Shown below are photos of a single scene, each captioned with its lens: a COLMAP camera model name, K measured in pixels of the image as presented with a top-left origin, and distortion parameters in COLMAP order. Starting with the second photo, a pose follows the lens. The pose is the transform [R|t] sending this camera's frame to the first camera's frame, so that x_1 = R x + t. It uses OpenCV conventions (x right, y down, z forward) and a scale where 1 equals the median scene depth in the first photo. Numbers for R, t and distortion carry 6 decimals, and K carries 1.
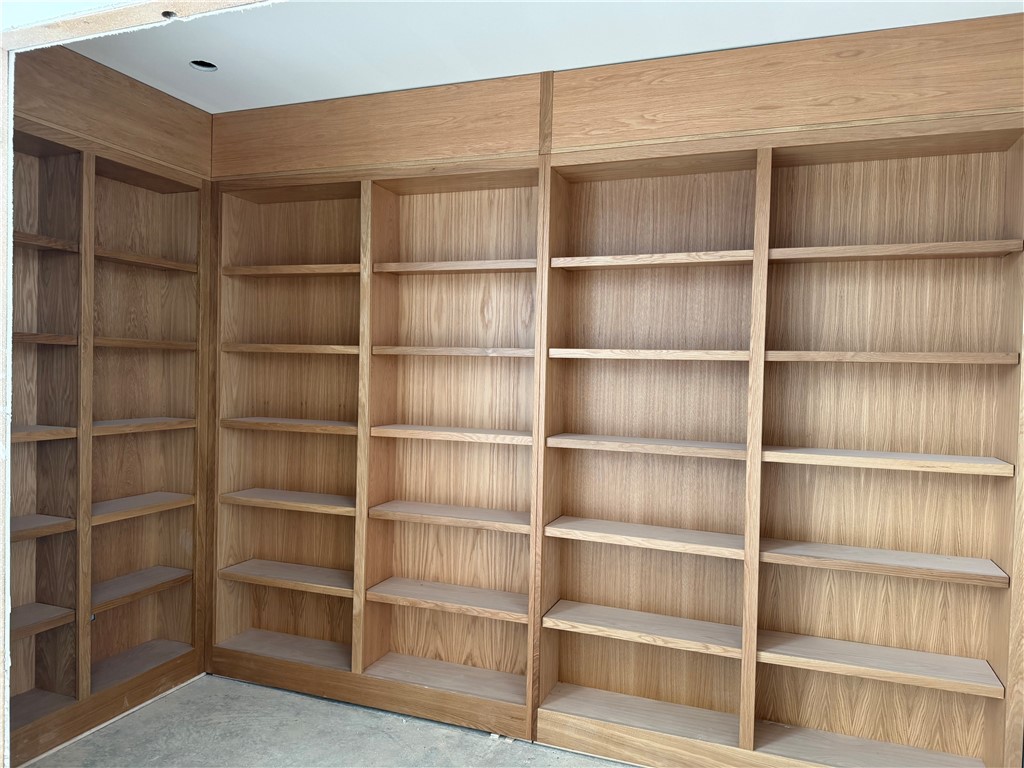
lens RADIAL K [[719.6, 0, 511.9], [0, 719.6, 385.8], [0, 0, 1]] dist [0.017209, -0.050418]
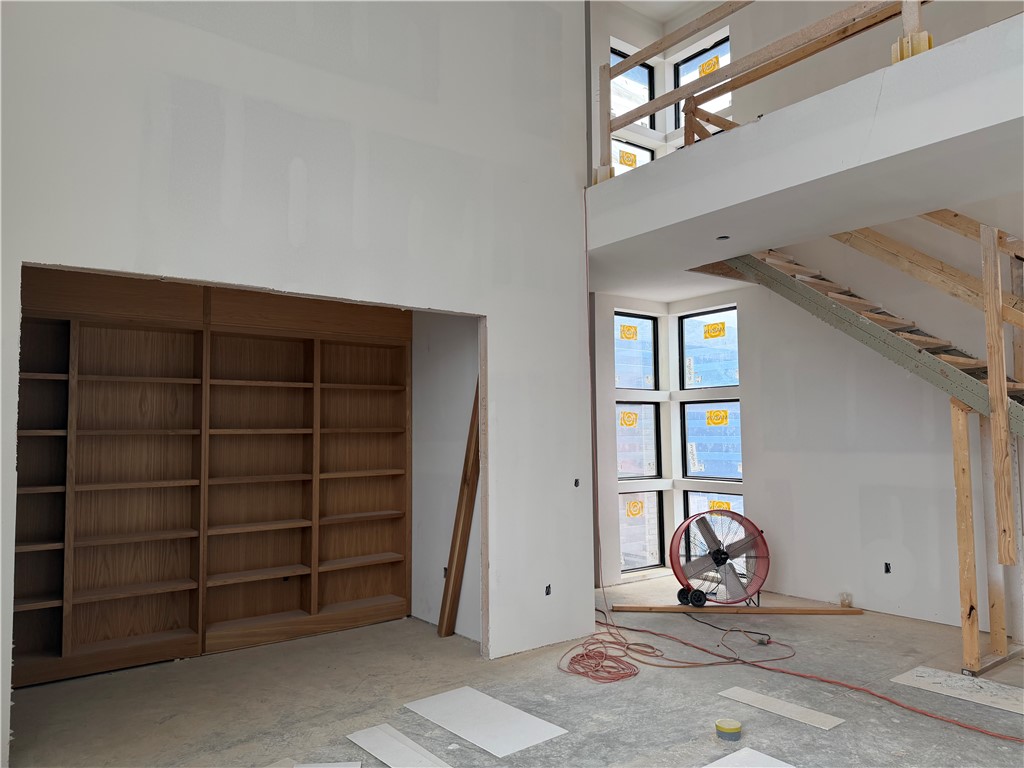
lens RADIAL K [[719.6, 0, 511.2], [0, 719.6, 383.6], [0, 0, 1]] dist [0.017209, -0.050418]
pose [[0.516040, 0.026719, 0.856148, -1.022346], [0.042172, 0.997509, -0.056550, -0.029833], [-0.855526, 0.065287, 0.513627, -0.544541]]
